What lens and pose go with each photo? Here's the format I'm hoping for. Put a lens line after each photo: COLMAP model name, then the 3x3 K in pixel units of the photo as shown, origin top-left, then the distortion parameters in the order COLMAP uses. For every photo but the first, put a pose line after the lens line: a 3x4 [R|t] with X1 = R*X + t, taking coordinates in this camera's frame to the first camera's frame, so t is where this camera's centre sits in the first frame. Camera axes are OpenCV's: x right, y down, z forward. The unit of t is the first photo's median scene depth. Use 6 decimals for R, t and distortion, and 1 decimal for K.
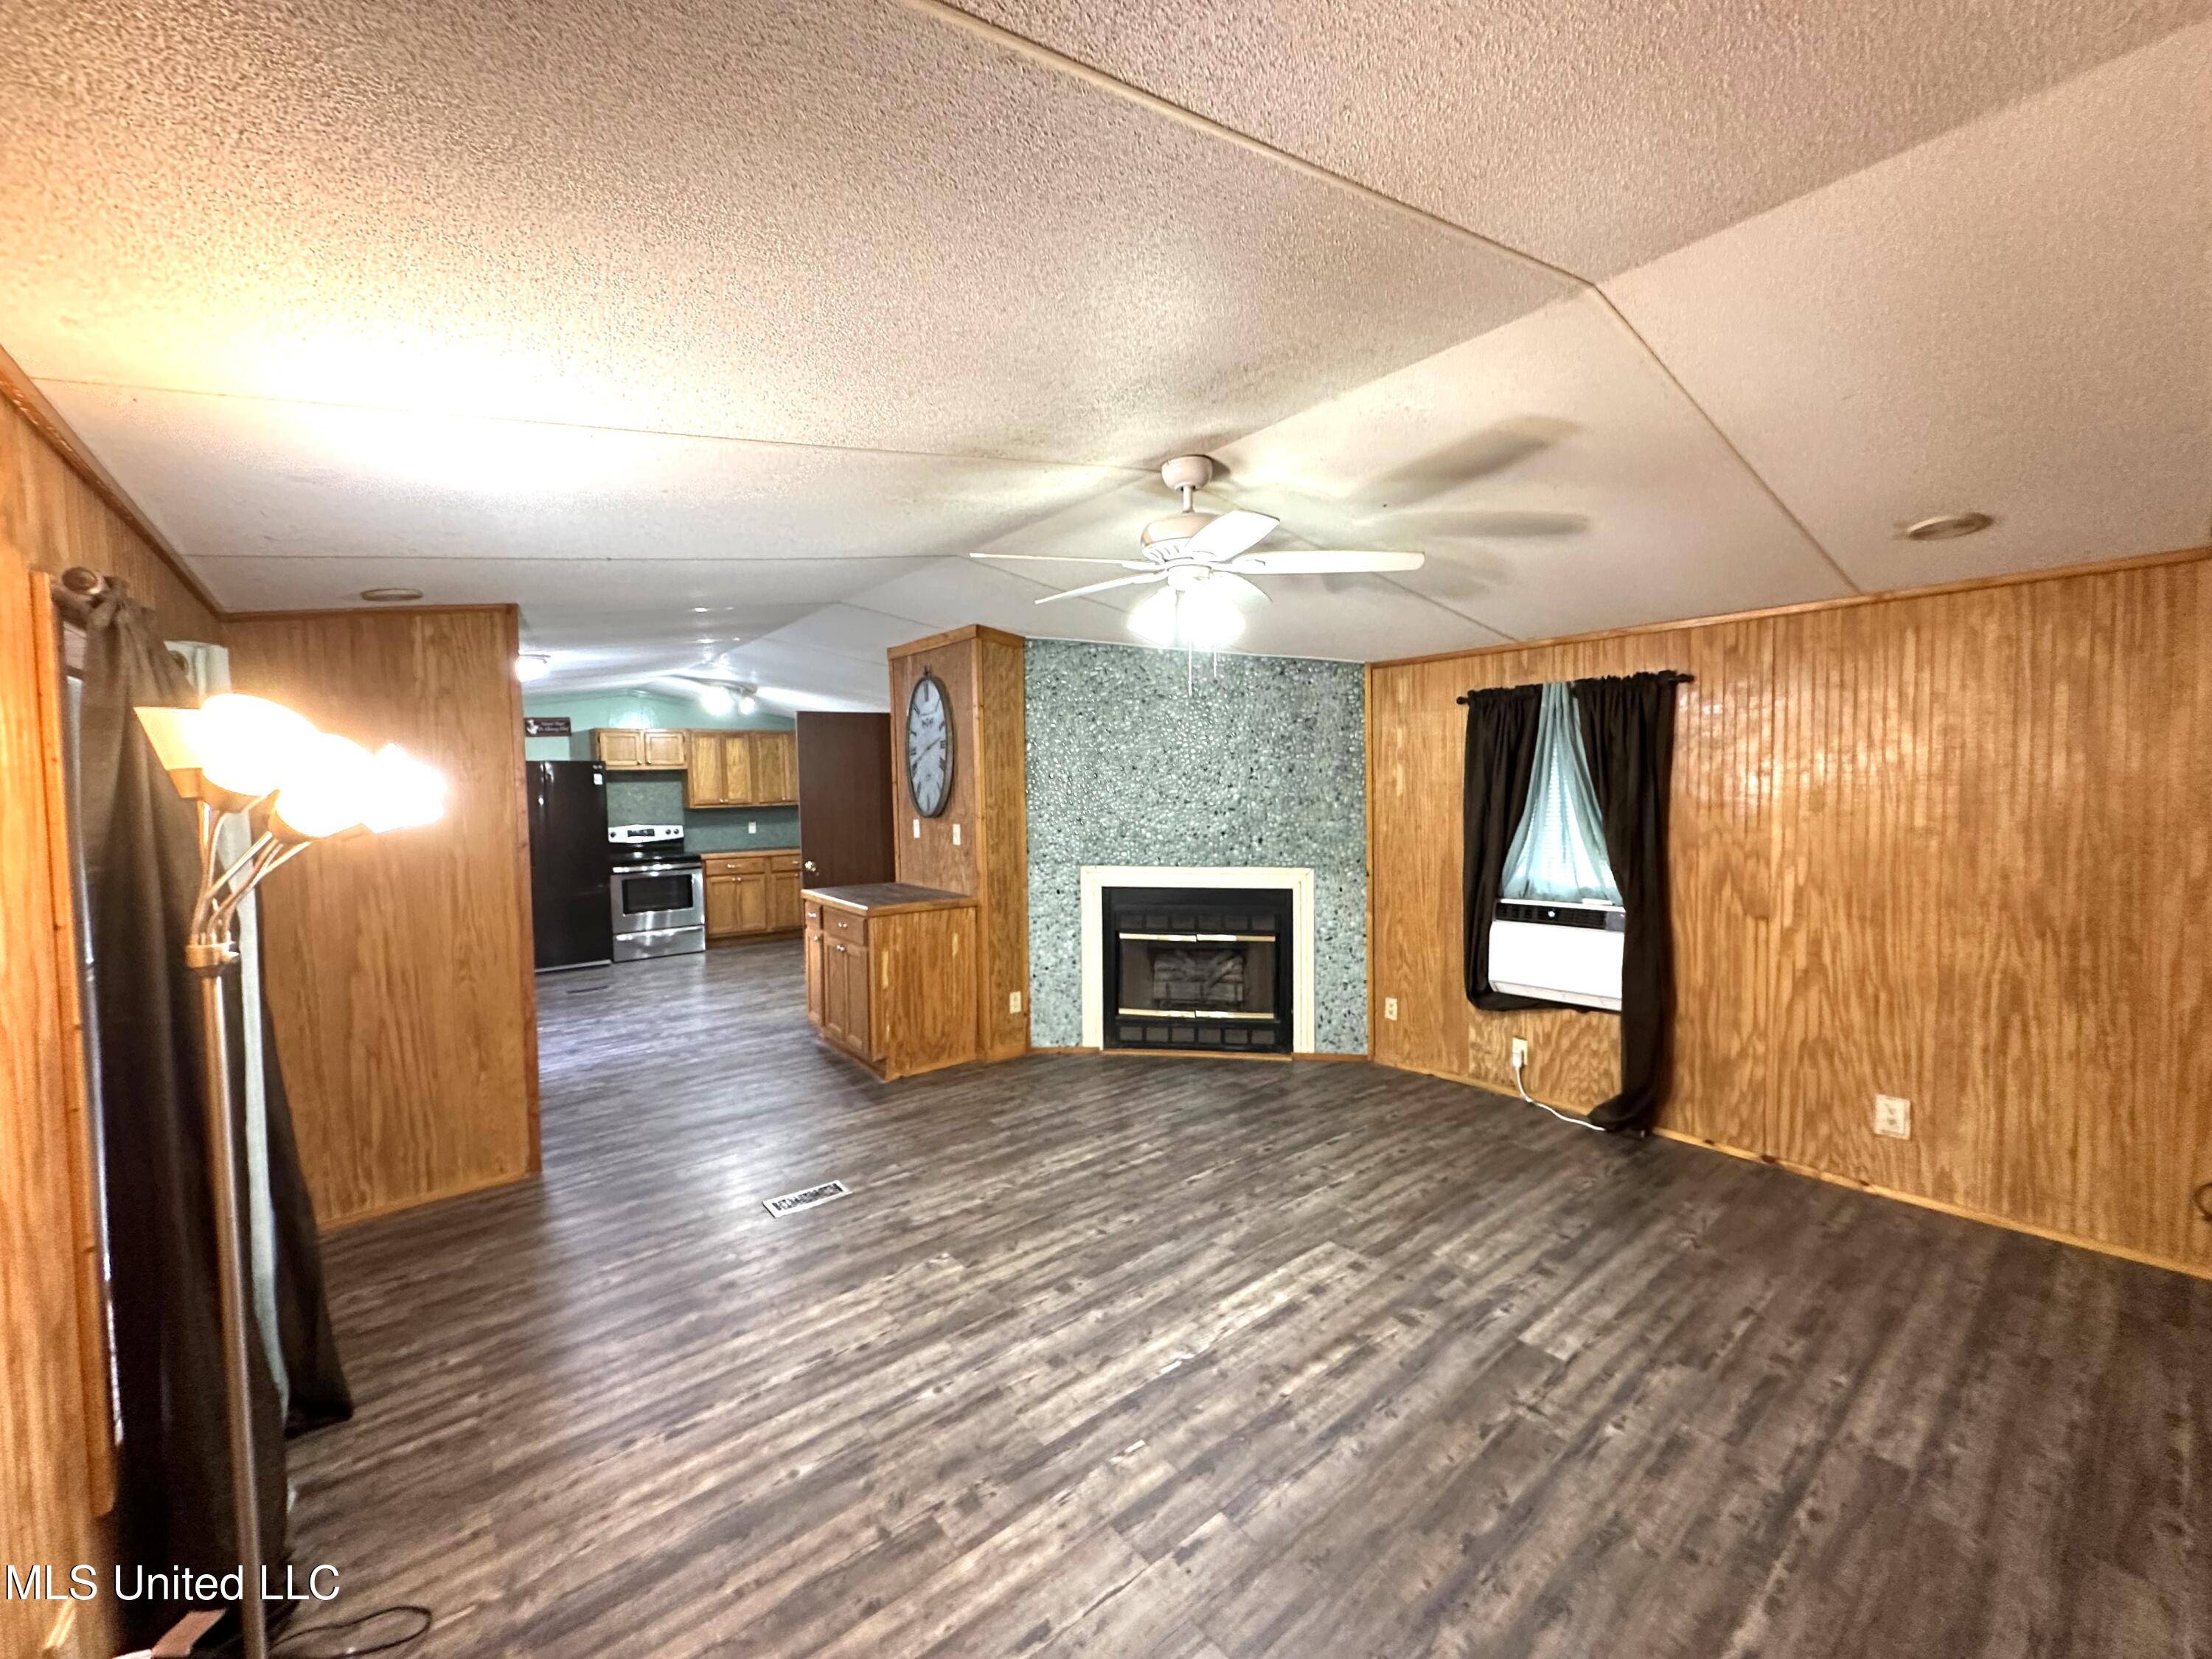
lens RADIAL K [[909.1, 0, 1106.0], [0, 909.1, 829.5], [0, 0, 1]] dist [-0.001853, -0.000347]
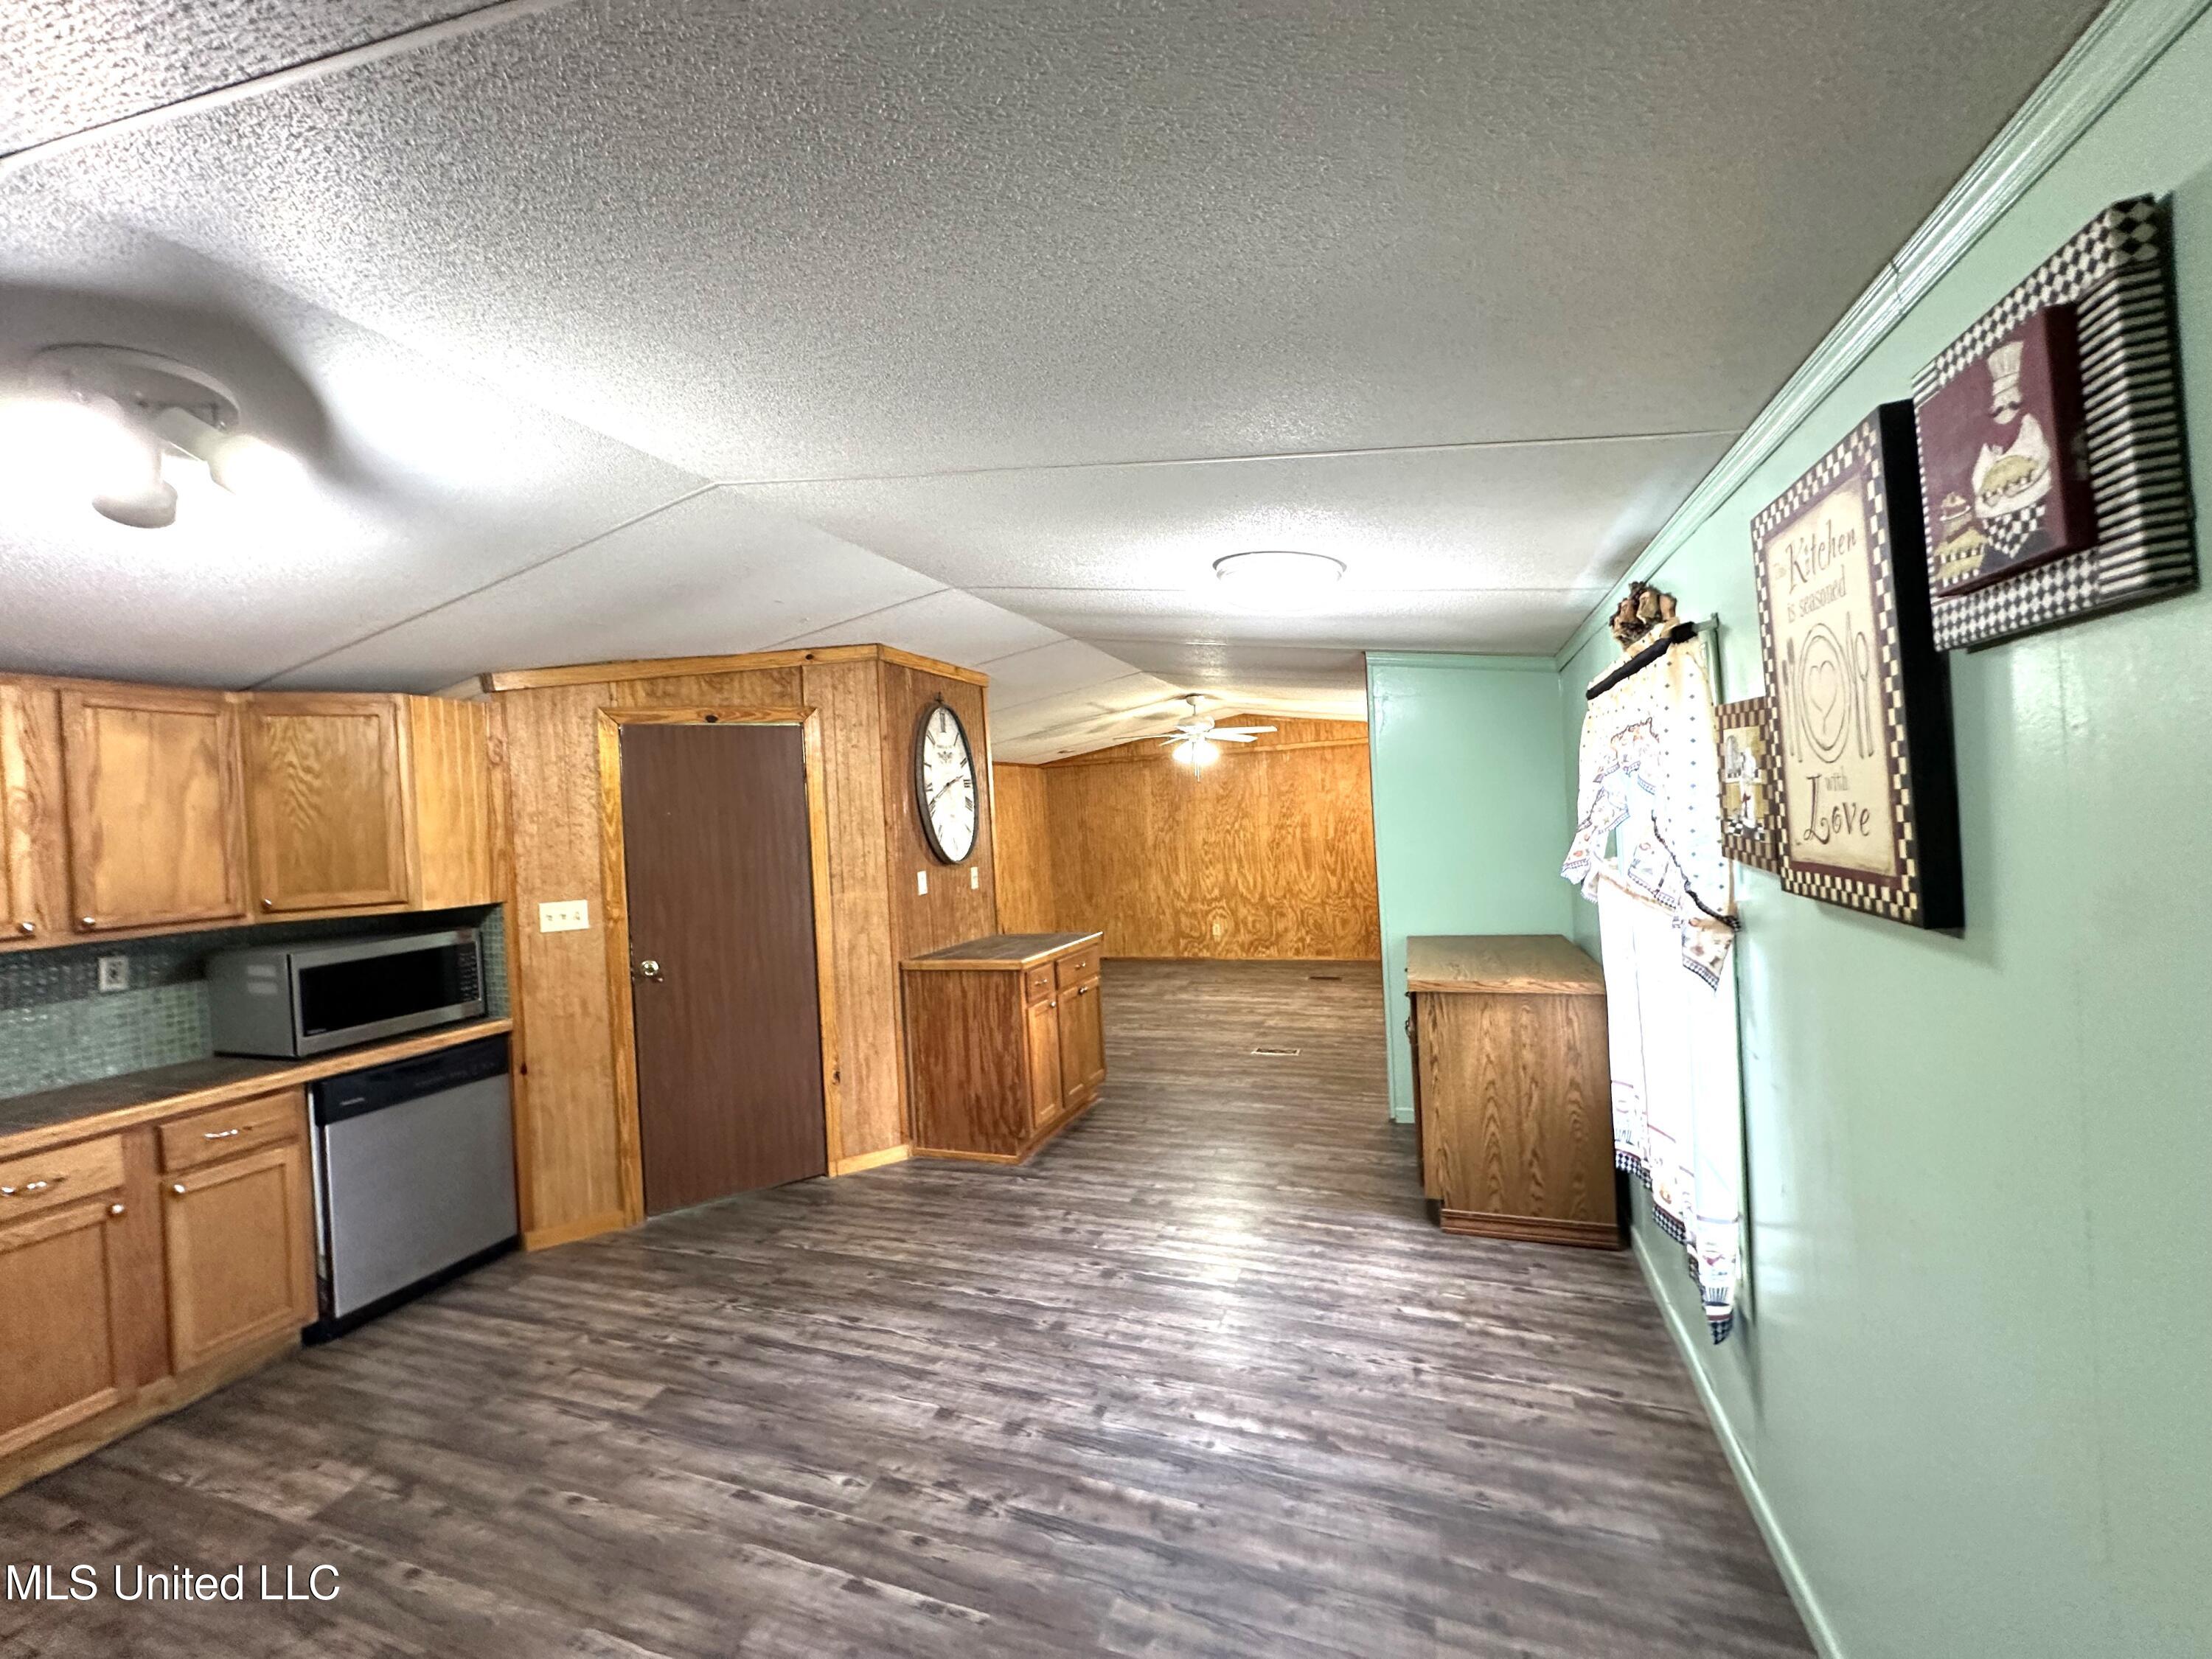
lens RADIAL K [[909.1, 0, 1106.0], [0, 909.1, 829.5], [0, 0, 1]] dist [-0.001853, -0.000347]
pose [[-0.525488, 0.038663, 0.849922, -1.027167], [0.117358, 0.992712, 0.027401, -0.053252], [-0.842668, 0.114144, -0.526196, 1.350153]]
